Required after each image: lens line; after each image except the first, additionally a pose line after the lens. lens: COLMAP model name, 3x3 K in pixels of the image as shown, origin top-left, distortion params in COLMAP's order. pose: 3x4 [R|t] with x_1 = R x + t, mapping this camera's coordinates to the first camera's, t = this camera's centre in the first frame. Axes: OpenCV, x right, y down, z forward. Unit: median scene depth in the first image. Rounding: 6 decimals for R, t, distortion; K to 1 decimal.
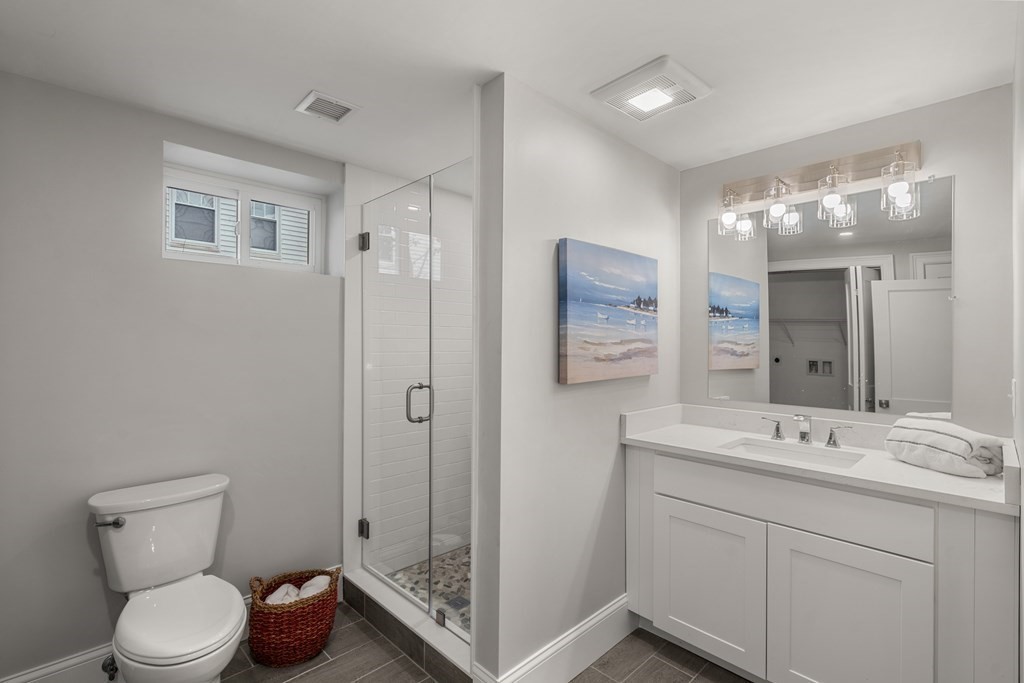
lens RADIAL K [[462.0, 0, 505.5], [0, 462.0, 341.0], [0, 0, 1]] dist [-0.001525, 0.000338]
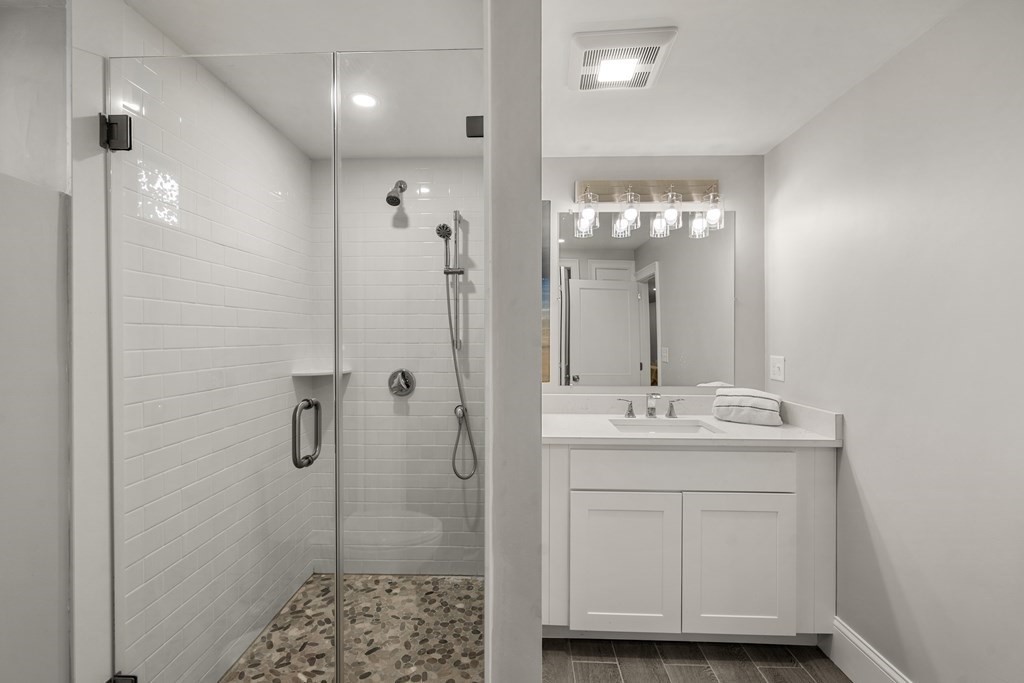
lens RADIAL K [[479.1, 0, 535.3], [0, 479.1, 337.4], [0, 0, 1]] dist [-0.006315, -0.000154]
pose [[0.722552, -0.012876, 0.691197, -0.381704], [-0.001632, 0.999792, 0.020331, -0.002299], [-0.691315, -0.015818, 0.722380, 0.335856]]
